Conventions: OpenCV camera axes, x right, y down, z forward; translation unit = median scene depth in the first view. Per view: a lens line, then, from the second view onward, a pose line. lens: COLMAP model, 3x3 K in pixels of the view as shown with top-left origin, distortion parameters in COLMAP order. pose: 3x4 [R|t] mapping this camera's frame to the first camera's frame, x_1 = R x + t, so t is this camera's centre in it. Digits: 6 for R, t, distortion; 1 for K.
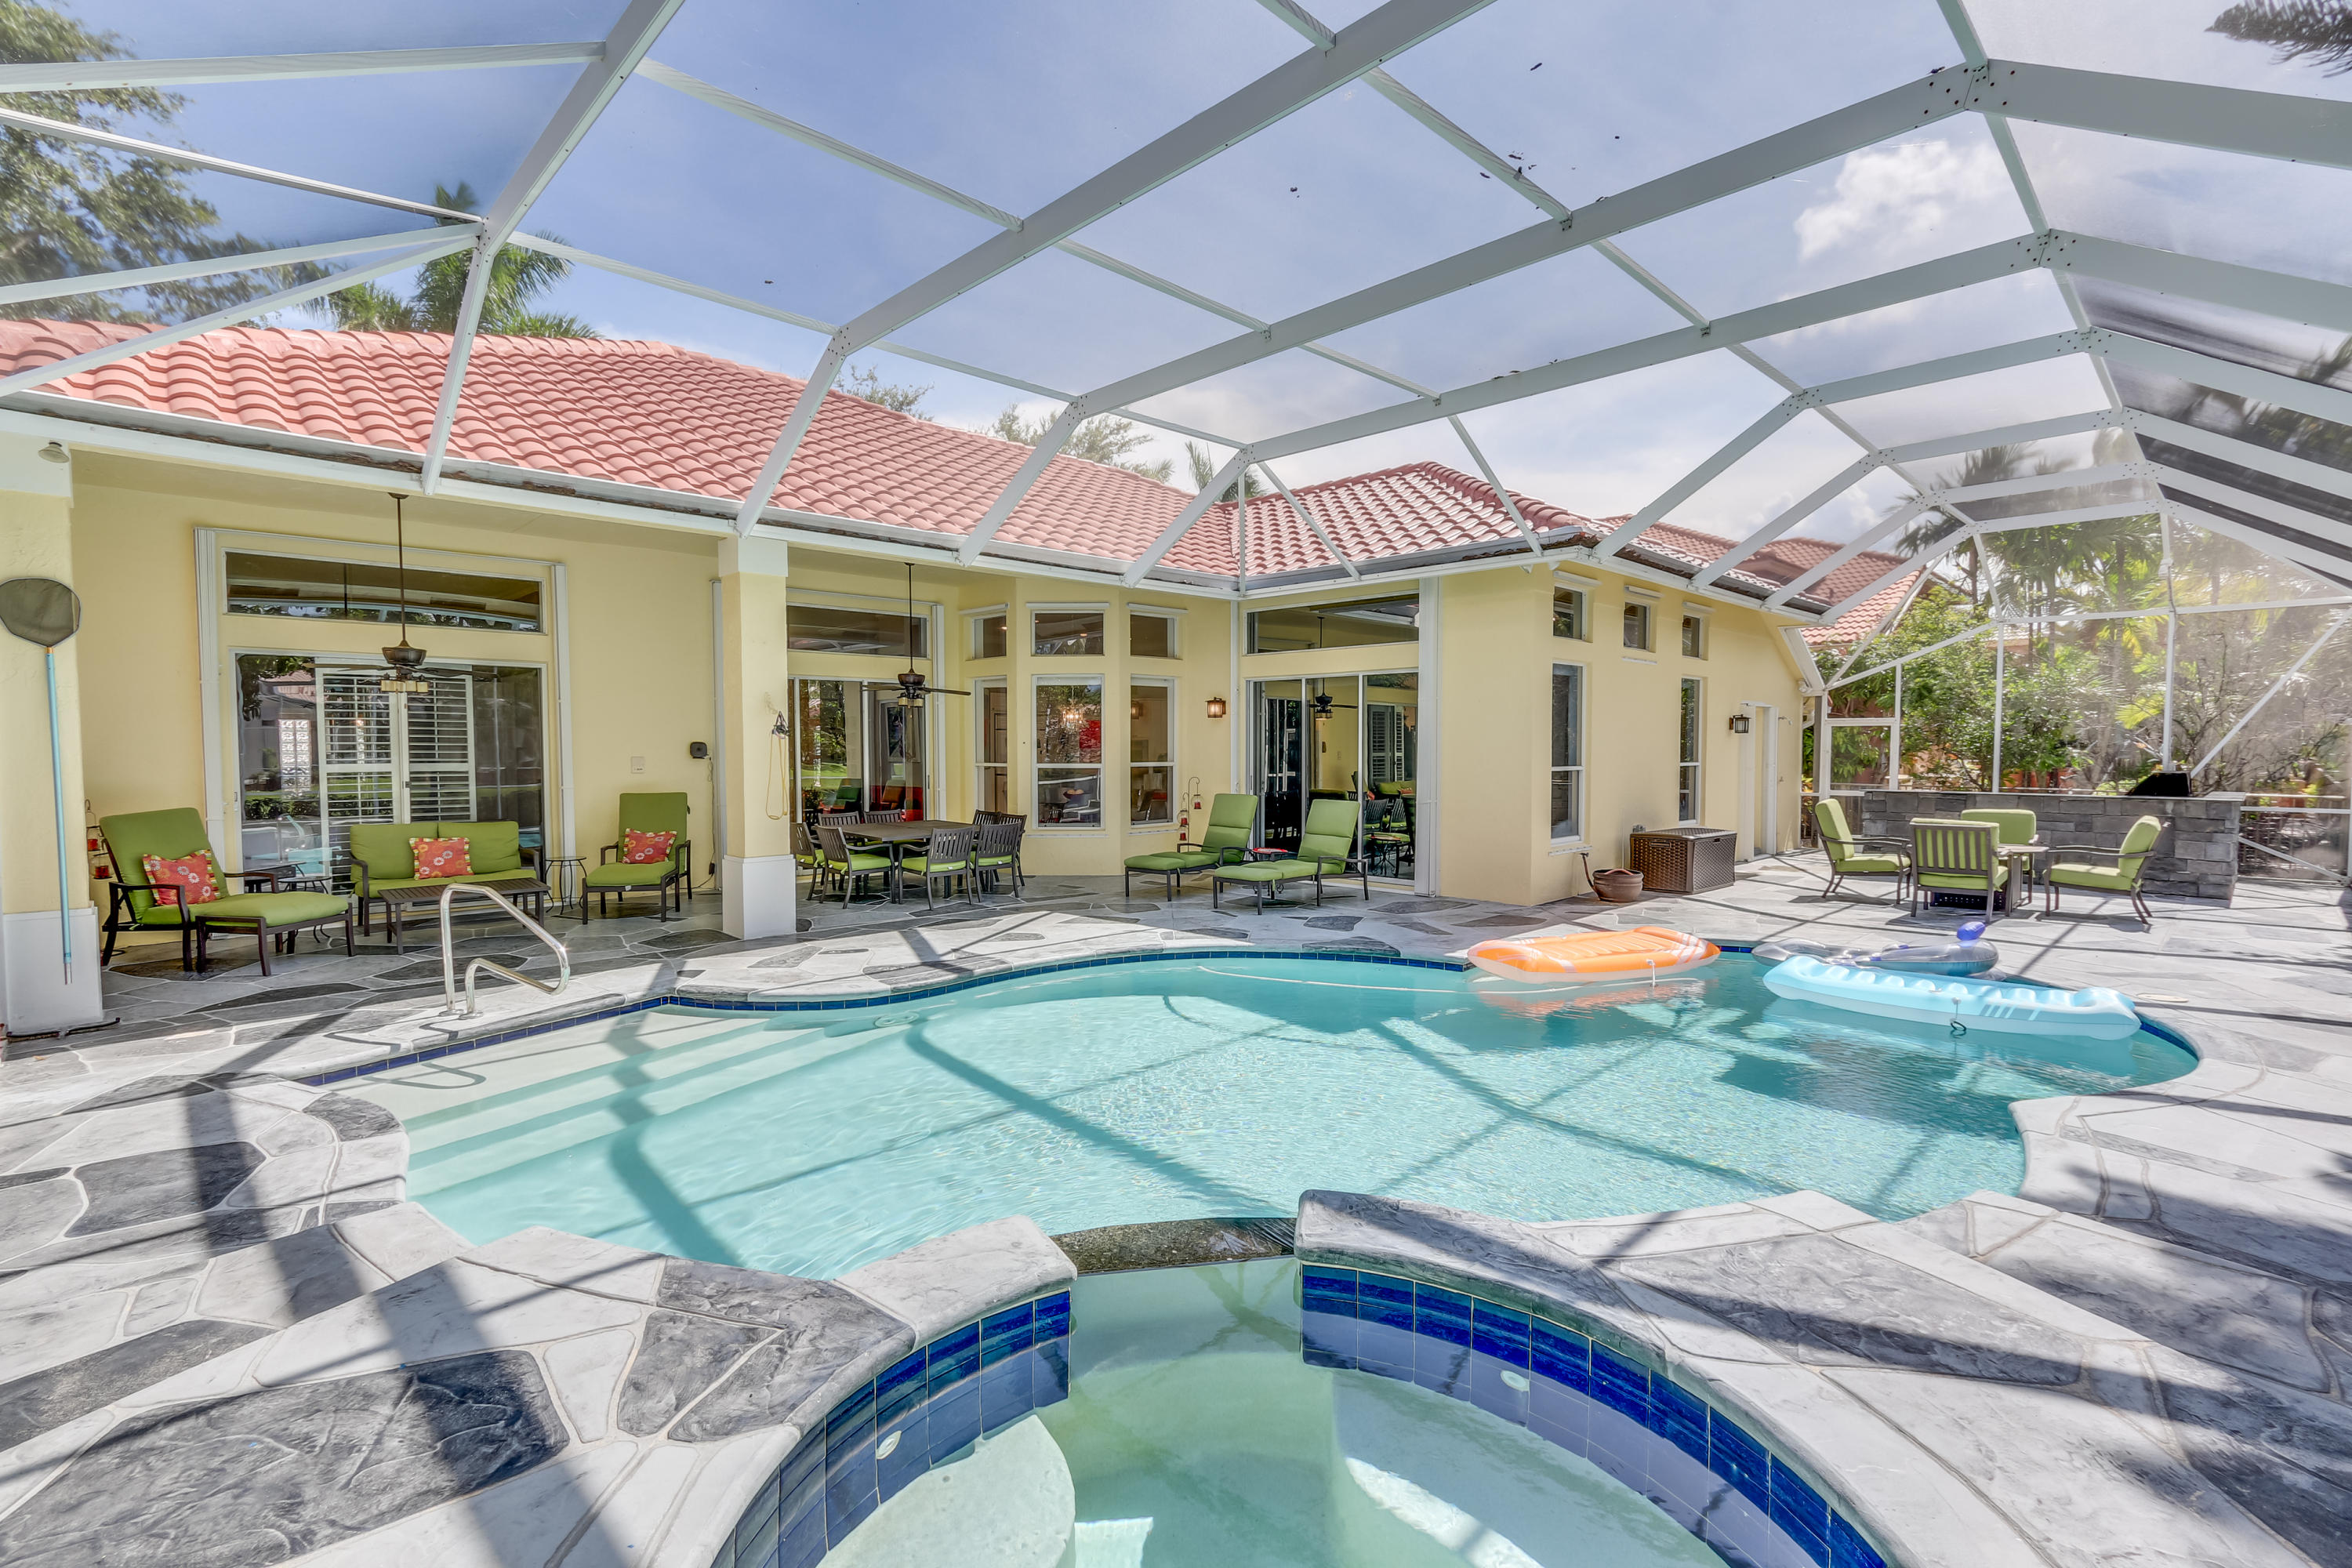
lens RADIAL K [[1061.2, 0, 1182.7], [0, 1061.2, 792.8], [0, 0, 1]] dist [0.001368, 0.000712]
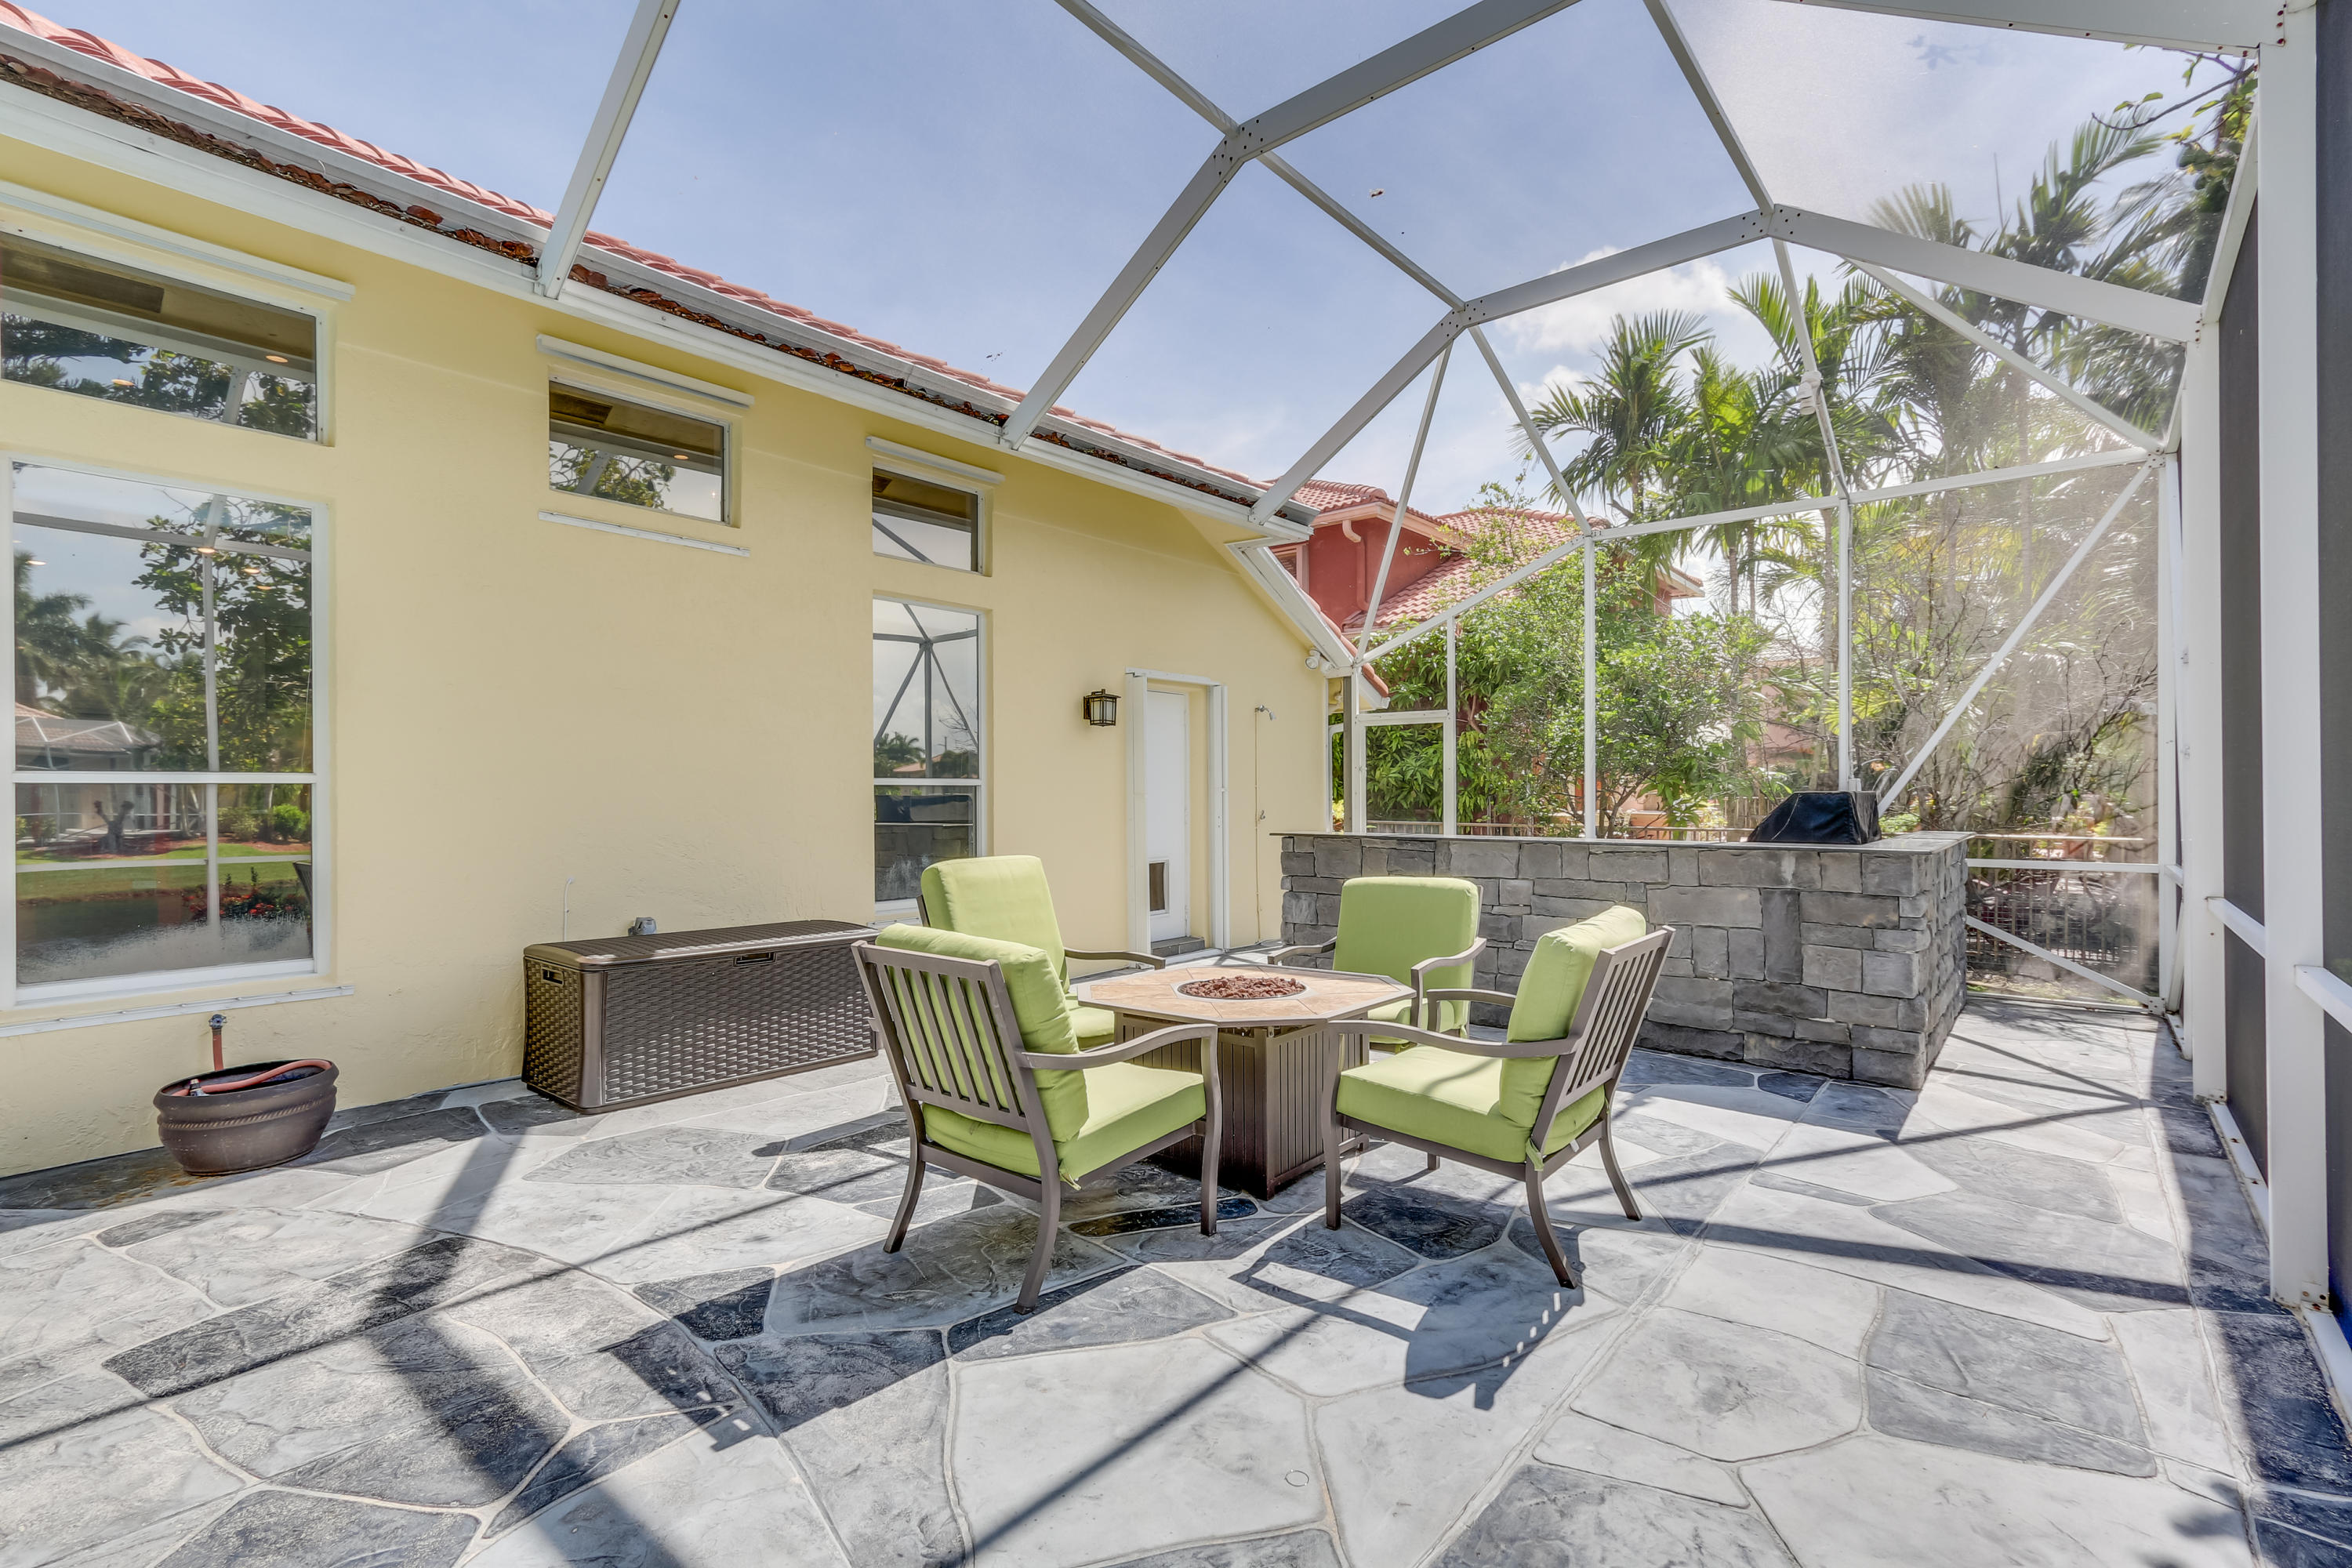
lens RADIAL K [[1061.2, 0, 1182.7], [0, 1061.2, 792.8], [0, 0, 1]] dist [0.001368, 0.000712]
pose [[0.994733, -0.001826, 0.102479, 0.639571], [0.006283, 0.999048, -0.043181, 0.000116], [-0.102303, 0.043597, 0.993797, 0.594734]]
